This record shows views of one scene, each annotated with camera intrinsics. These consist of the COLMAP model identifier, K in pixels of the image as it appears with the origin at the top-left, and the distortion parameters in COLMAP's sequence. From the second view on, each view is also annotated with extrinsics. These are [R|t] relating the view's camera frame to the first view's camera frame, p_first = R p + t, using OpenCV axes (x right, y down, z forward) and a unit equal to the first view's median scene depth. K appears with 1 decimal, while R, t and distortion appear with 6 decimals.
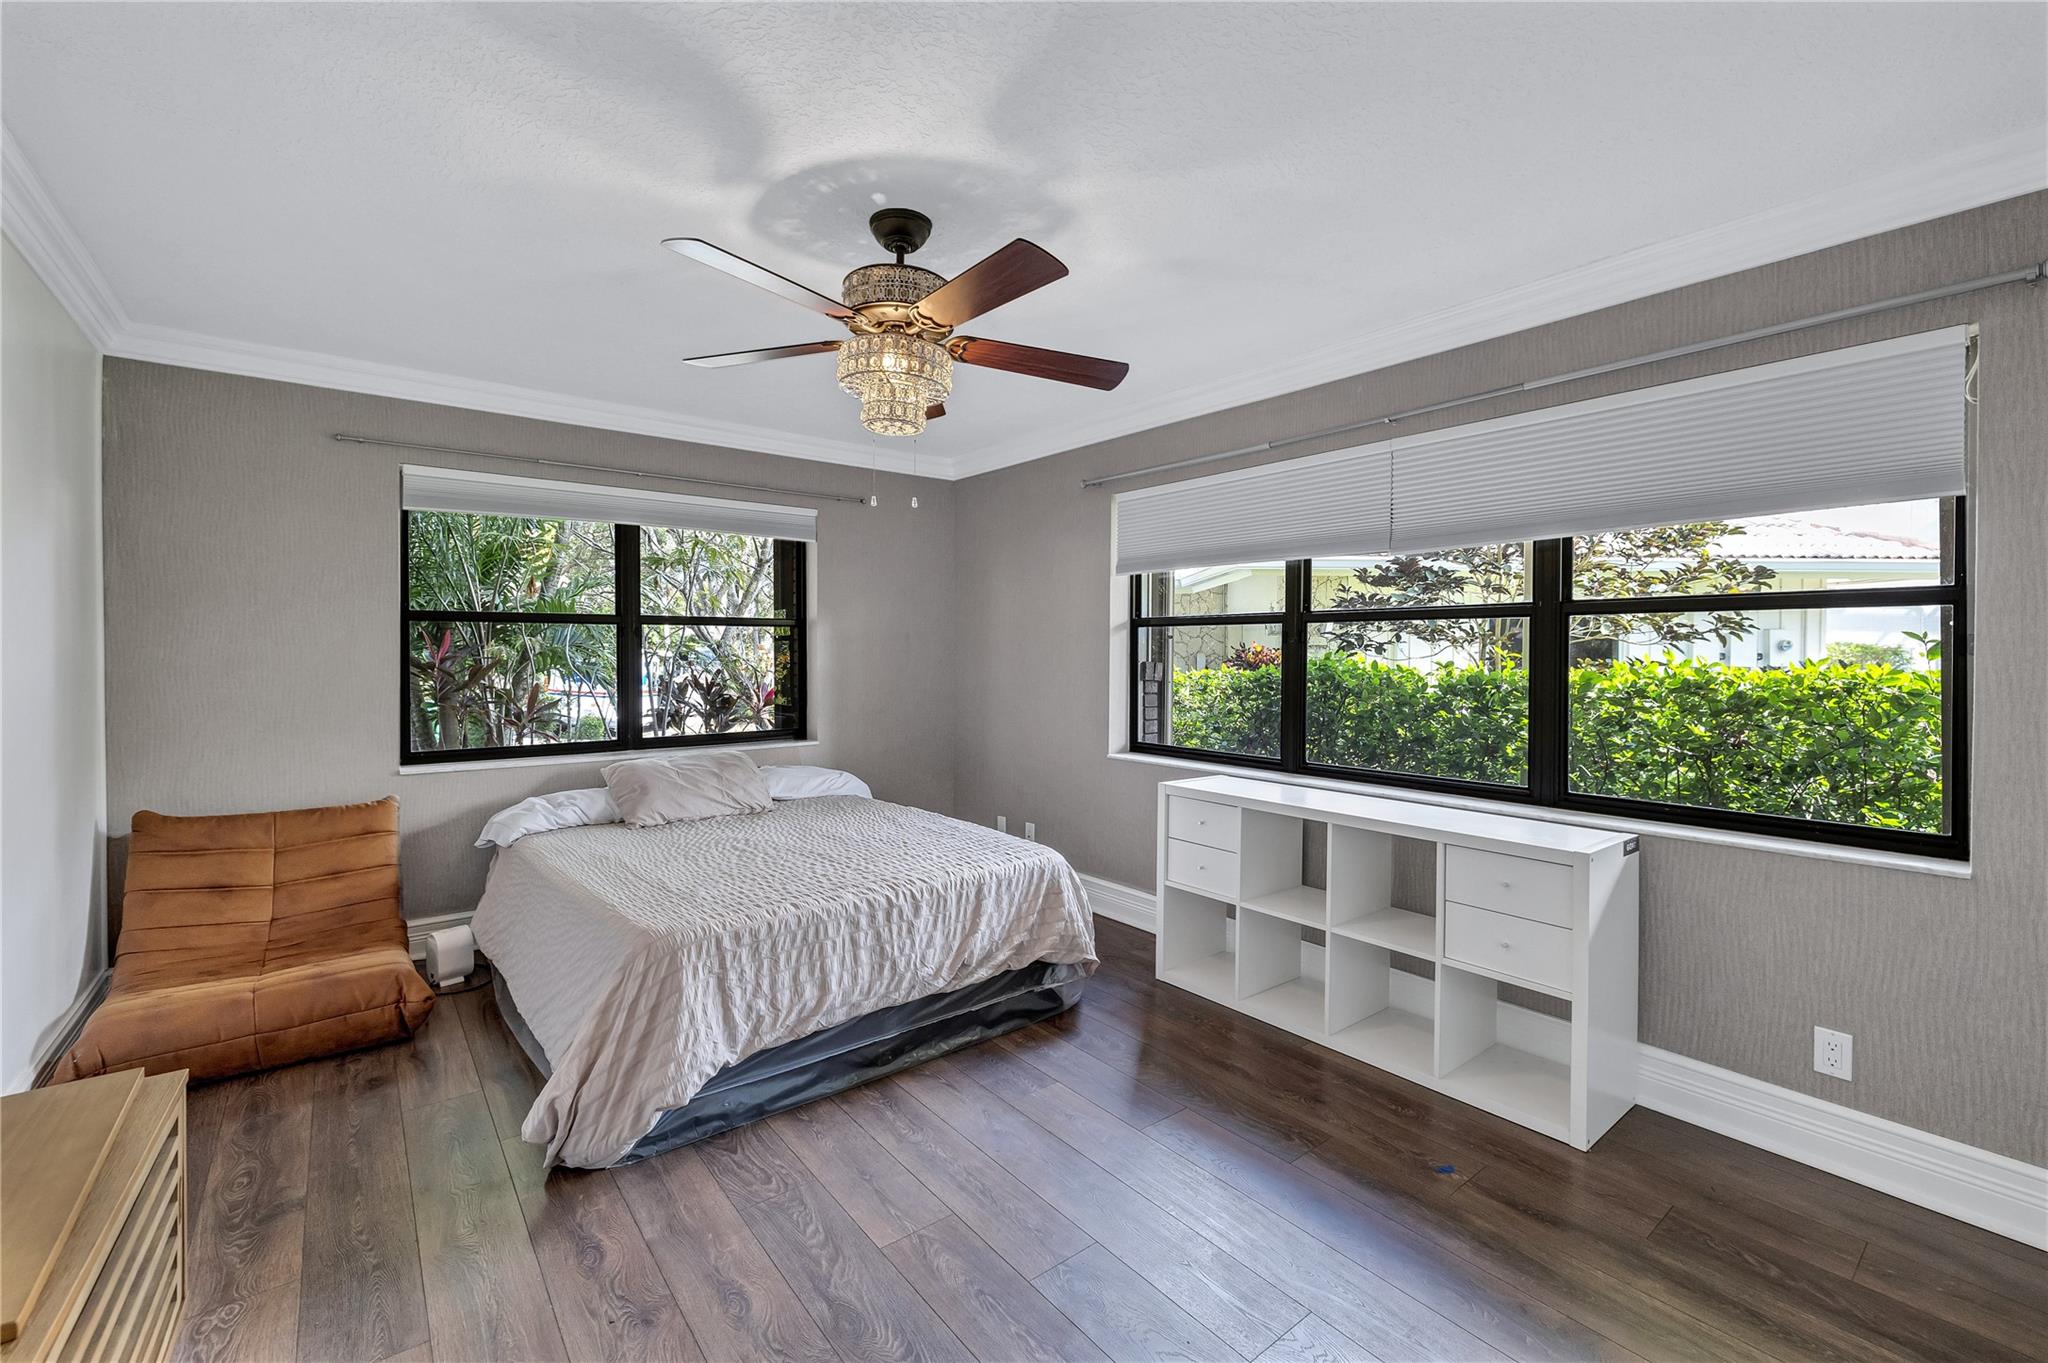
lens RADIAL K [[853.4, 0, 1015.0], [0, 853.4, 661.3], [0, 0, 1]] dist [-0.000872, 0.000304]
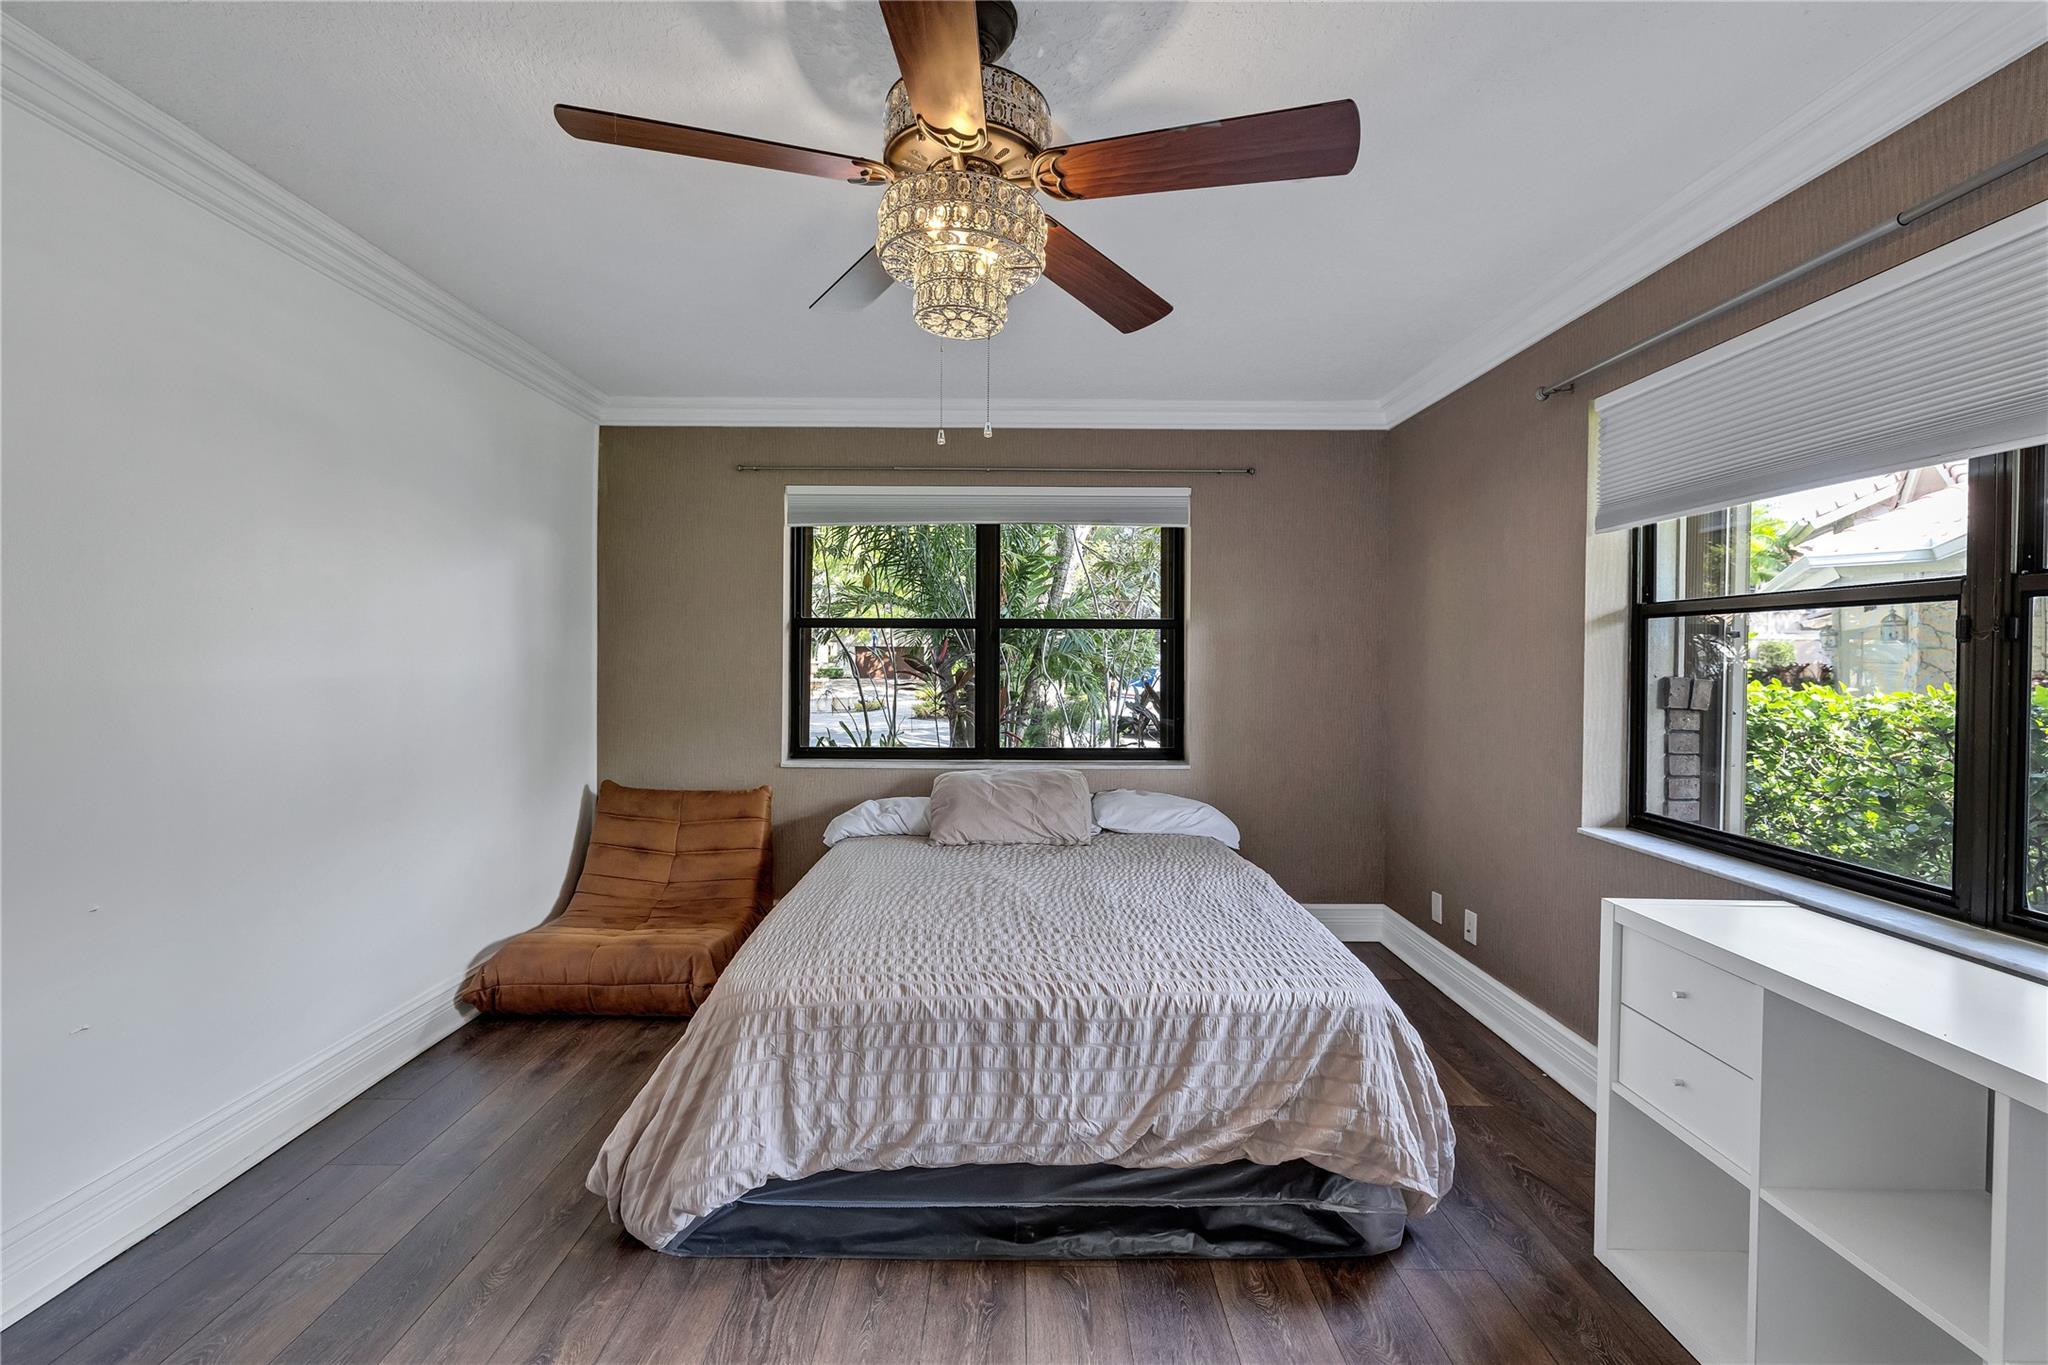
lens RADIAL K [[853.4, 0, 1015.0], [0, 853.4, 662.3], [0, 0, 1]] dist [-0.000872, 0.000304]
pose [[0.785342, 0.007688, -0.619015, 0.251786], [-0.012545, 0.999915, -0.003496, -0.002993], [0.618936, 0.010511, 0.785371, 0.402608]]
